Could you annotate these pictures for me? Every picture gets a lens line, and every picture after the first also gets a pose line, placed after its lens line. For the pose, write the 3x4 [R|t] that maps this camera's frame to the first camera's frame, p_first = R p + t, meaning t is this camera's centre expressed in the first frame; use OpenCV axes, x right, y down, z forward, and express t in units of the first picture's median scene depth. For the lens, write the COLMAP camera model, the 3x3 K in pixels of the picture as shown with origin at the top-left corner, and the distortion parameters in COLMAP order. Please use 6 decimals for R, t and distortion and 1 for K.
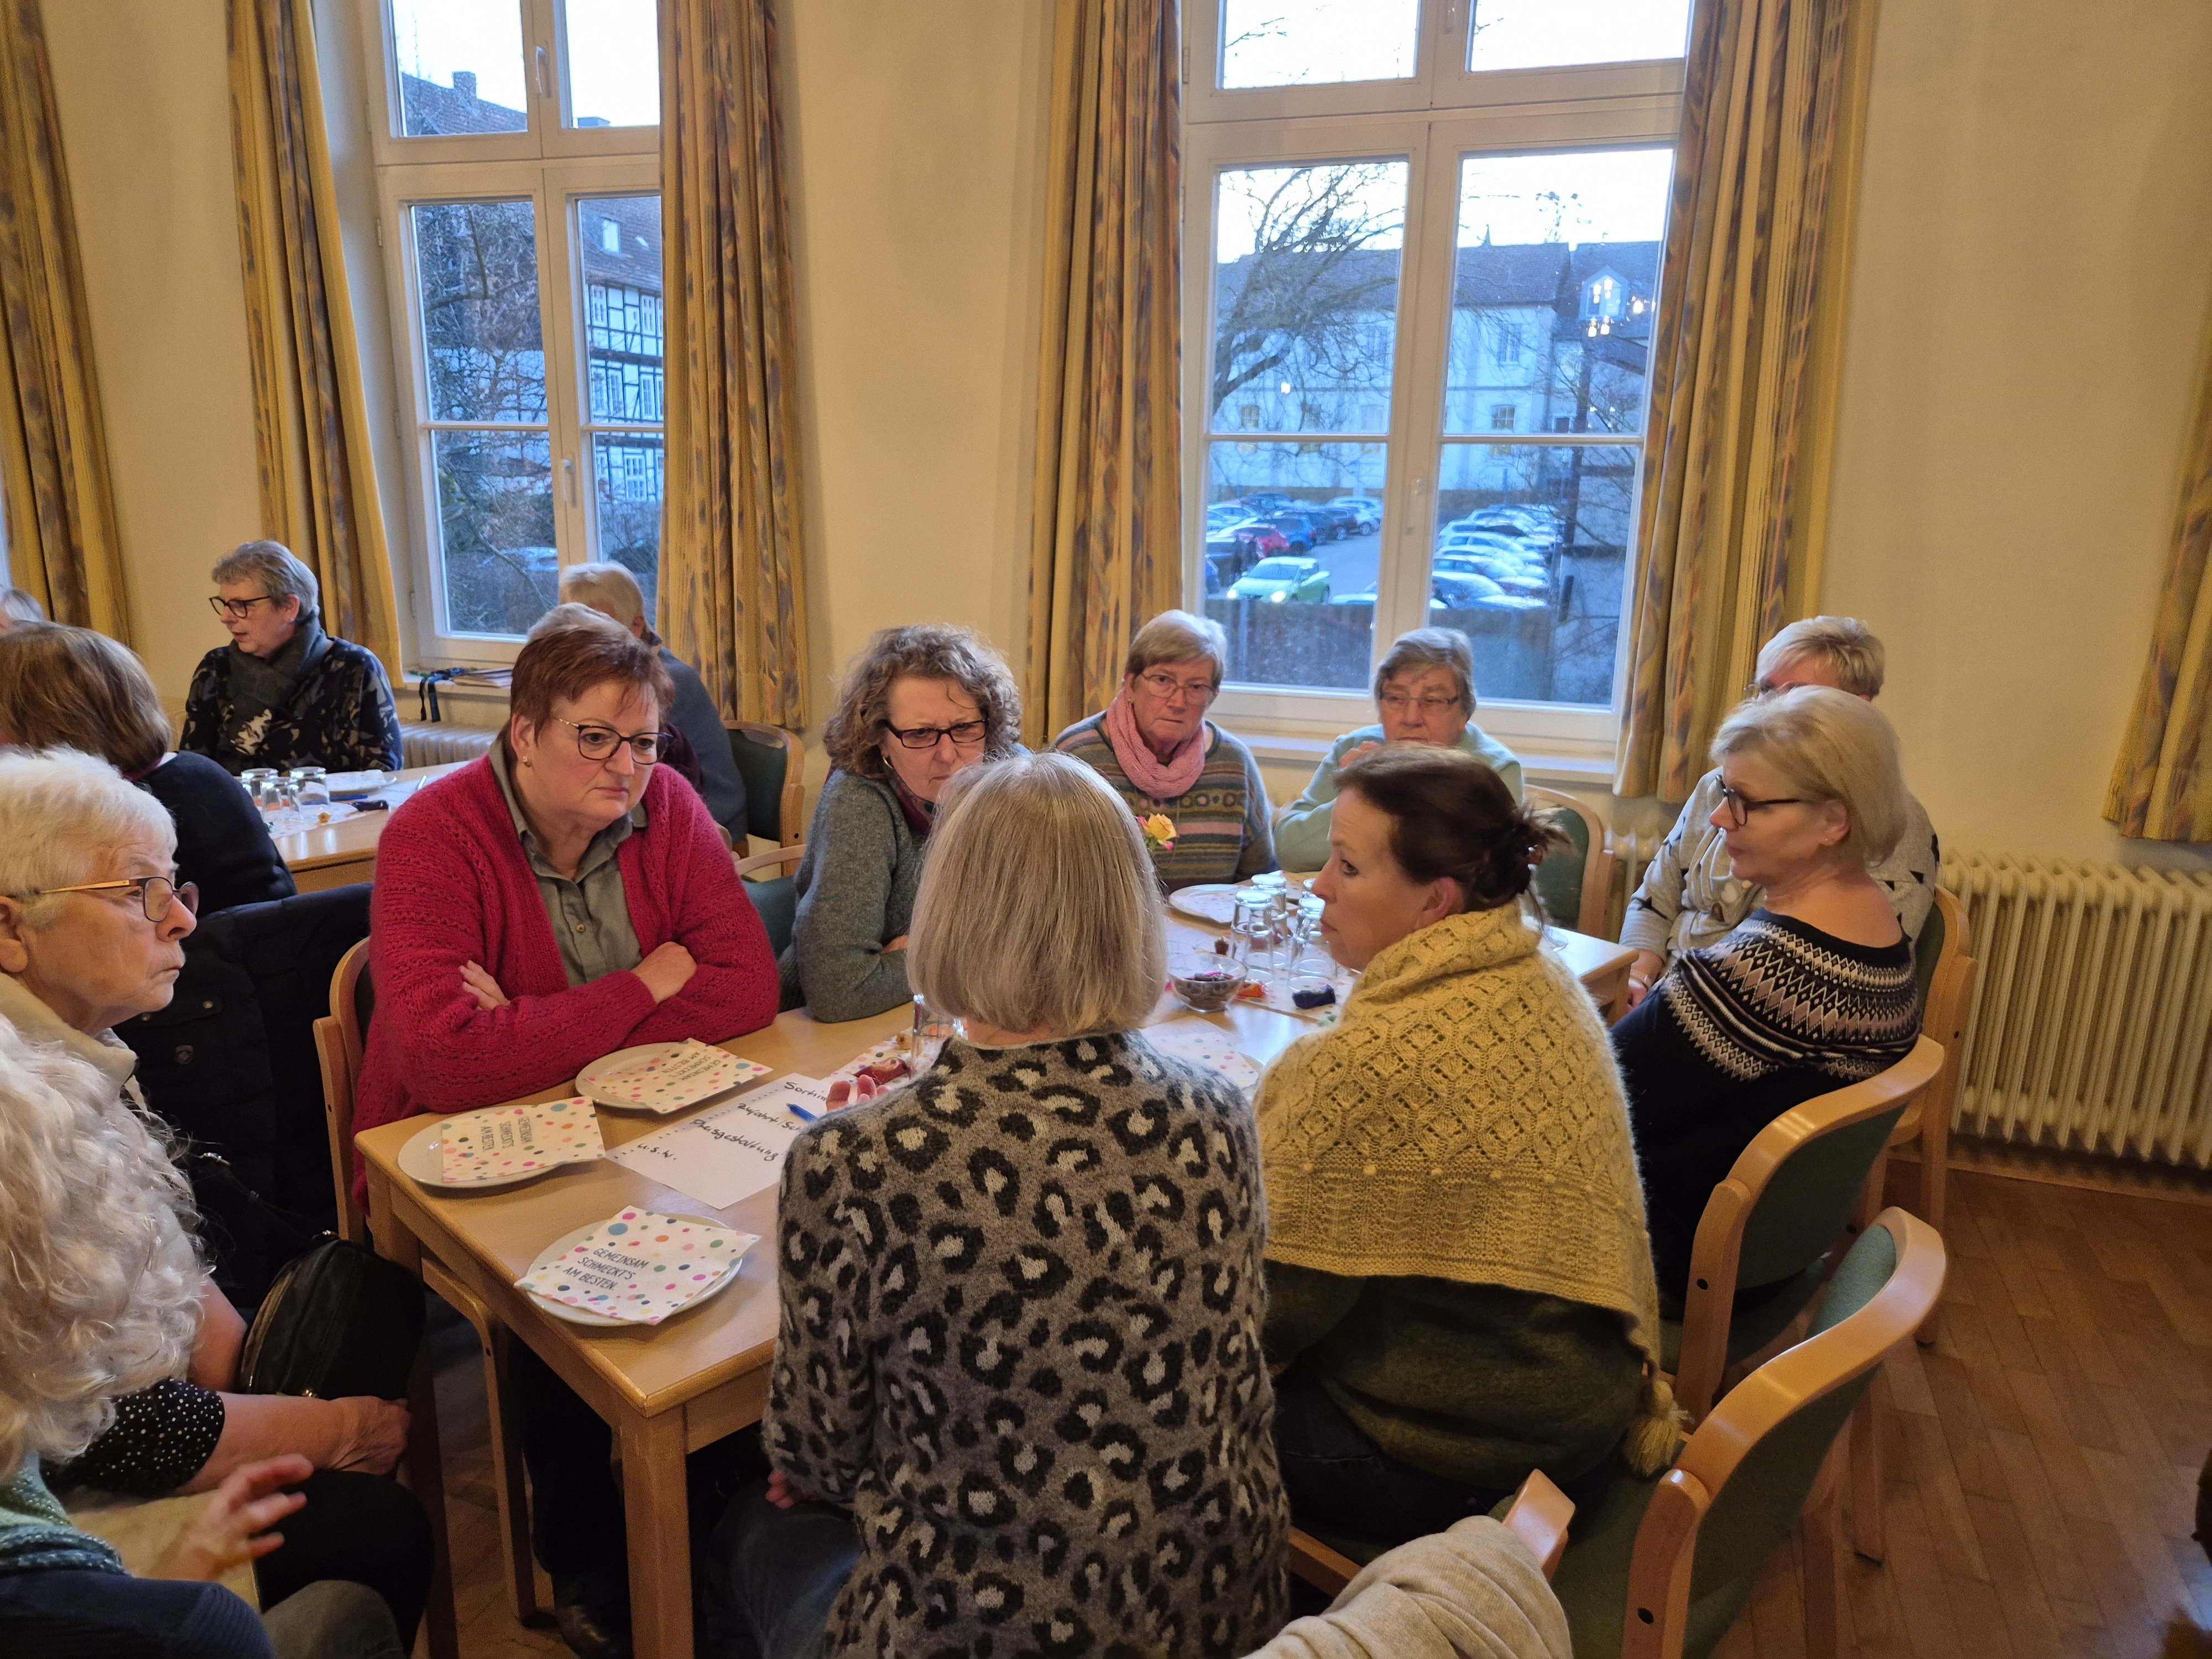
lens RADIAL K [[1480.0, 0, 1083.2], [0, 1480.0, 852.2], [0, 0, 1]] dist [0.067188, -0.046380]
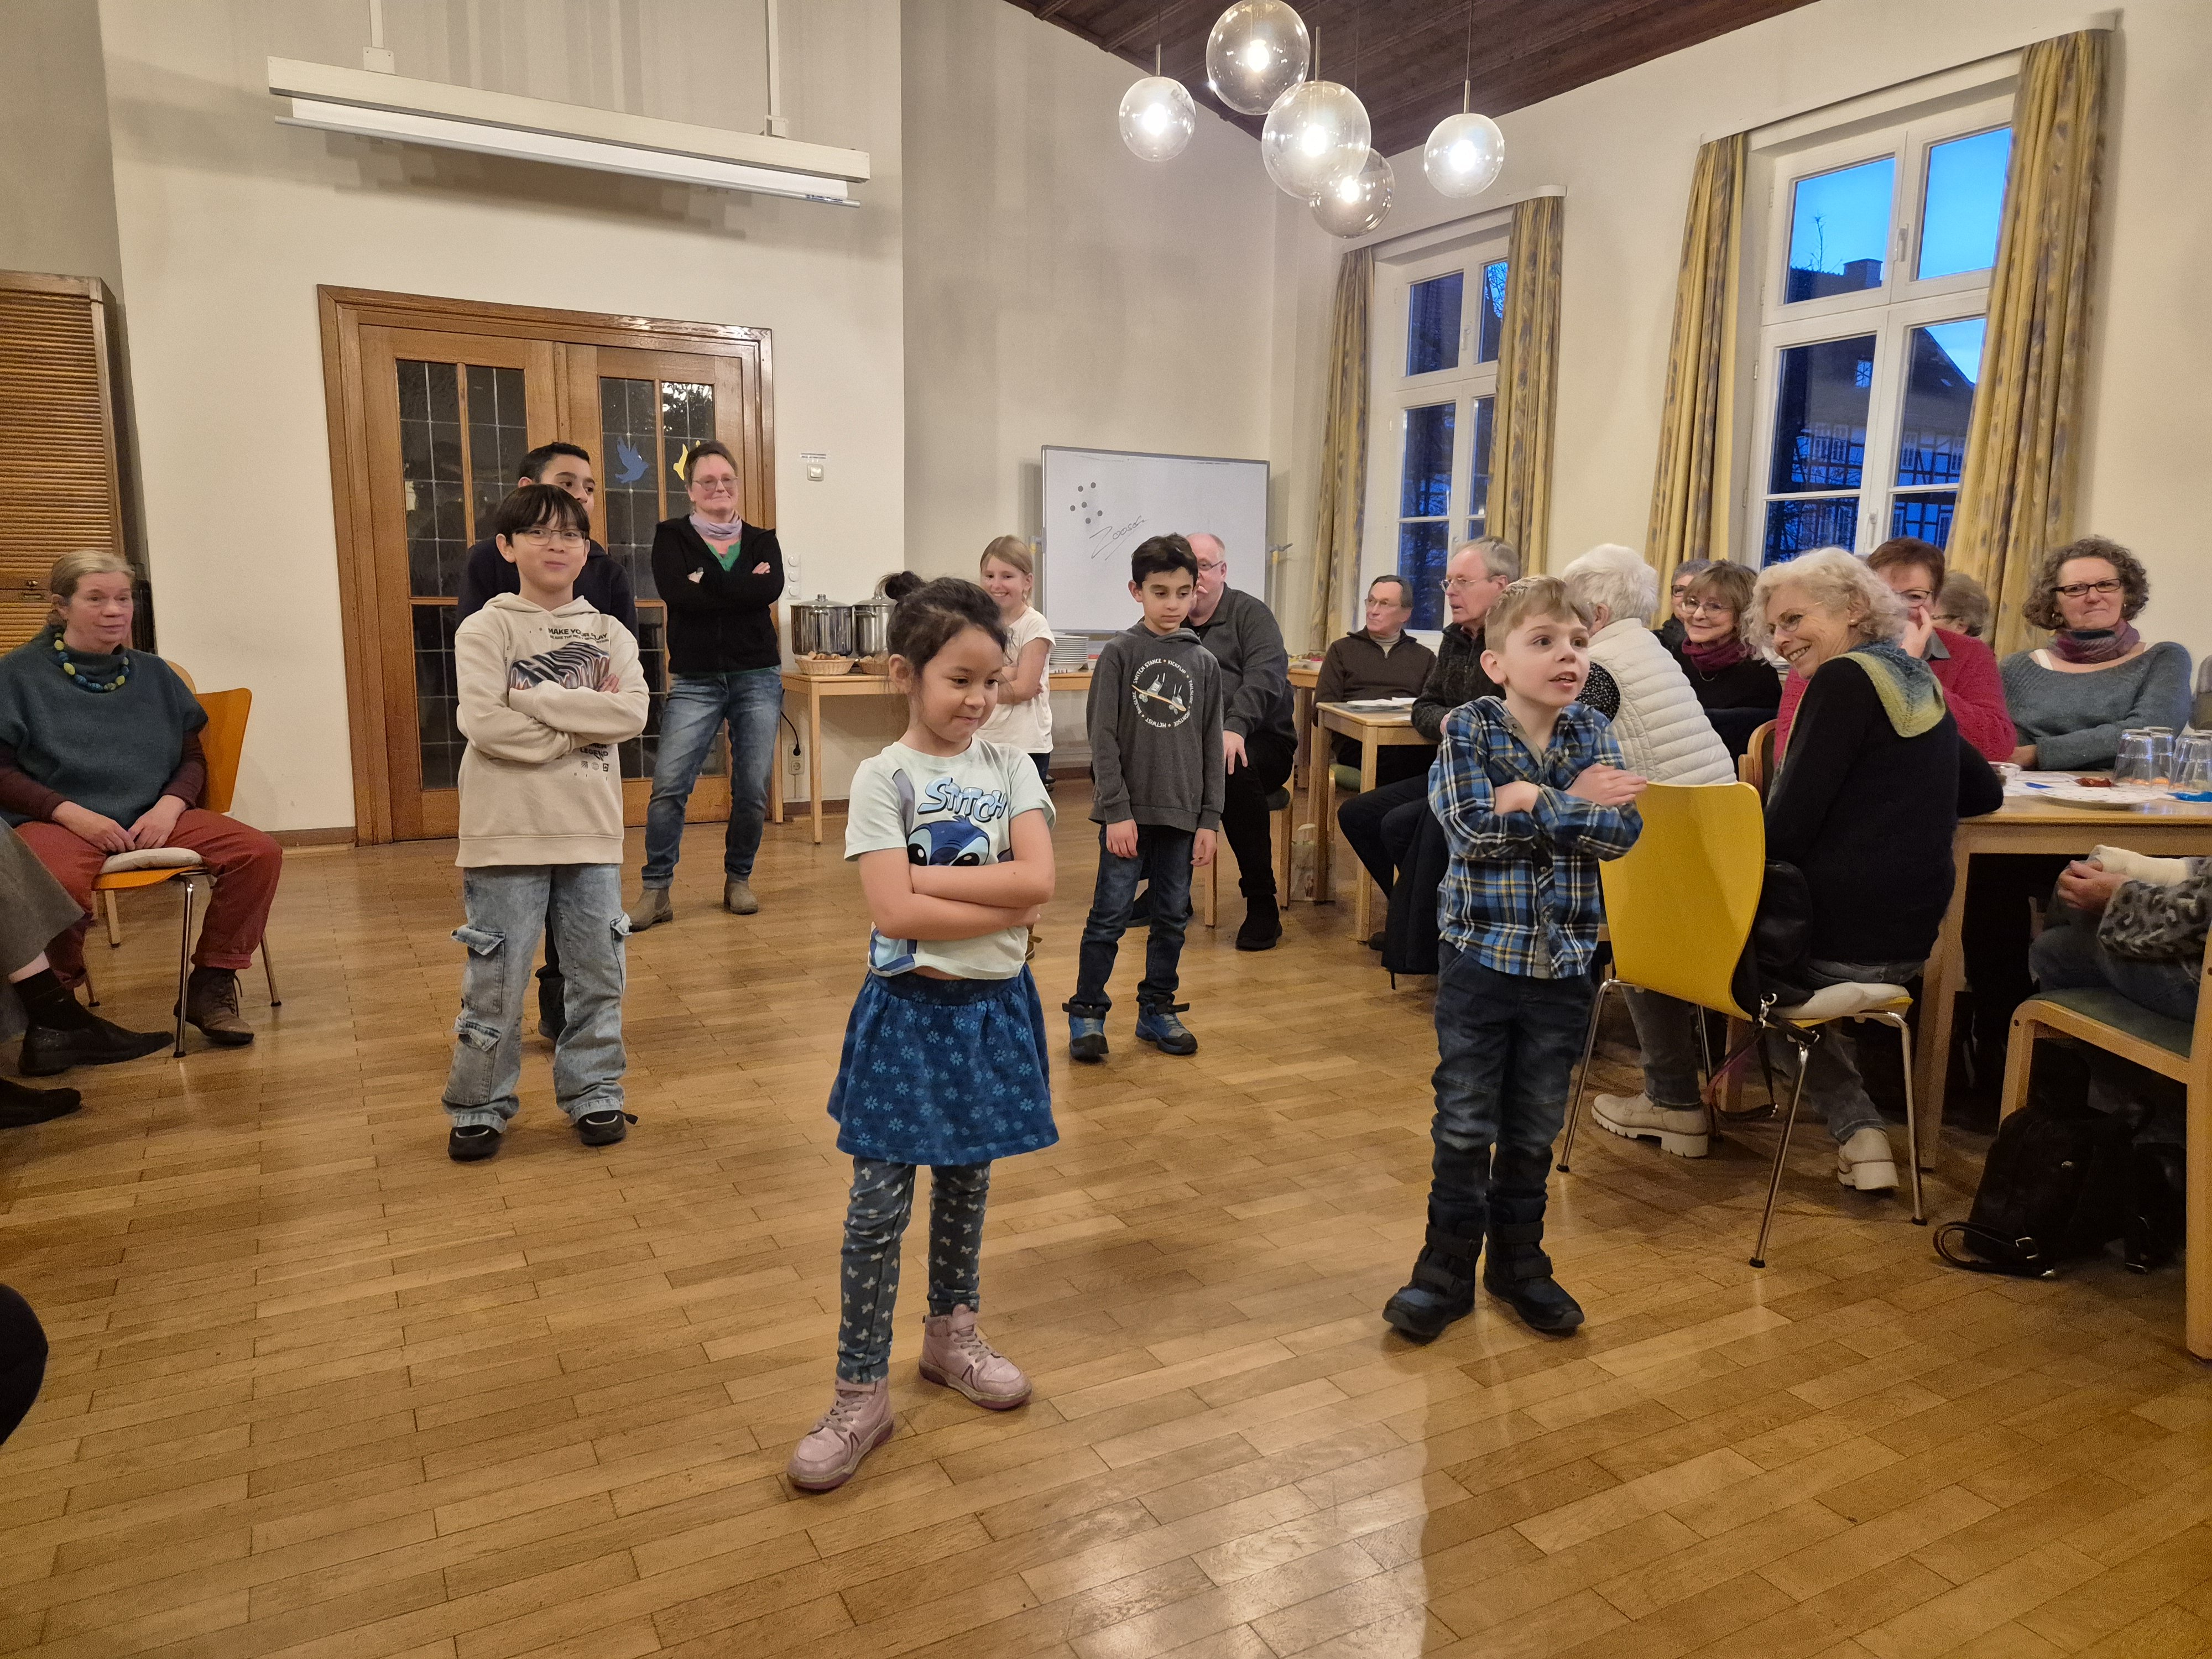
lens RADIAL K [[1480.0, 0, 1096.5], [0, 1480.0, 811.6], [0, 0, 1]] dist [0.067188, -0.046380]
pose [[0.733880, 0.095213, -0.672573, 0.099367], [-0.156892, 0.987115, -0.031452, 0.188417], [0.660913, 0.128603, 0.739362, -0.520233]]
